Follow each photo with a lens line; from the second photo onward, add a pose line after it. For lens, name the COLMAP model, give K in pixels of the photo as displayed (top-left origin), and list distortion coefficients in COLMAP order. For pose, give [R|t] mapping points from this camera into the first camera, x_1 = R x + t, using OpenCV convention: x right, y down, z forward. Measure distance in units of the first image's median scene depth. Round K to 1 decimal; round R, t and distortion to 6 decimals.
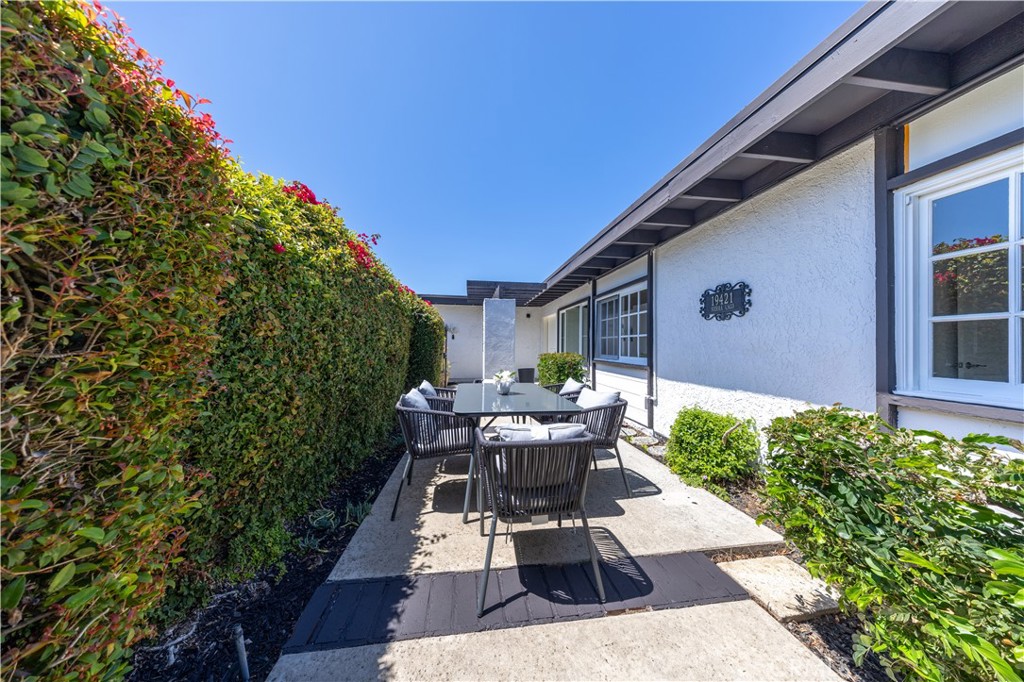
lens RADIAL K [[300.2, 0, 516.4], [0, 300.2, 341.2], [0, 0, 1]] dist [-0.008182, -0.000030]
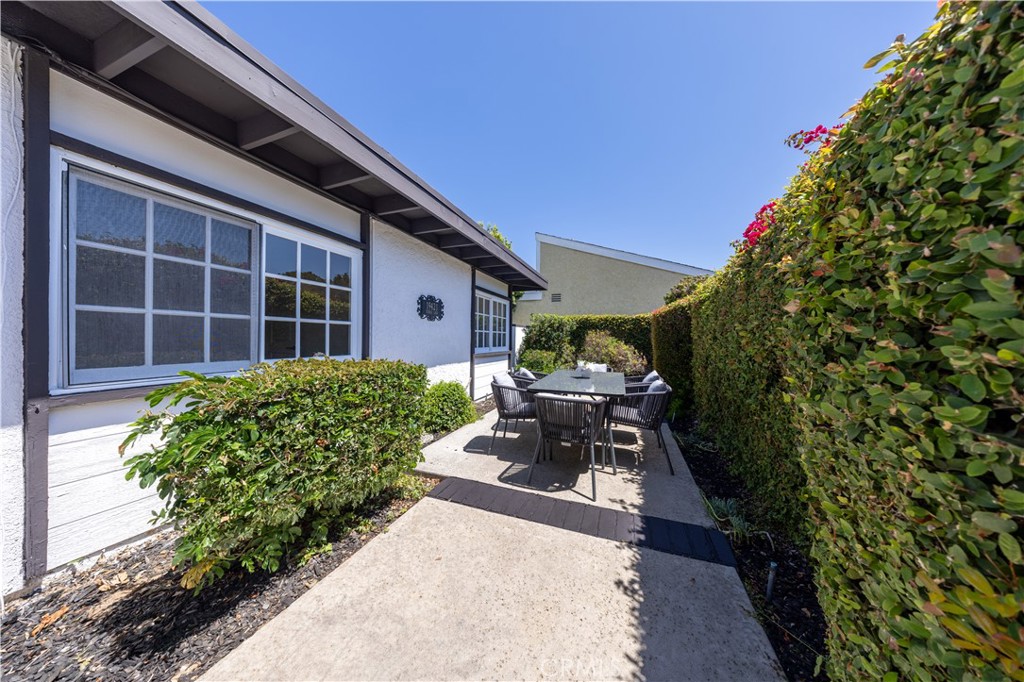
lens RADIAL K [[300.2, 0, 516.4], [0, 300.2, 341.2], [0, 0, 1]] dist [-0.008182, -0.000030]
pose [[-0.878795, -0.017365, 0.476884, -0.368188], [-0.017289, 0.999840, 0.004549, 0.013948], [-0.476887, -0.004247, -0.878954, 2.129387]]
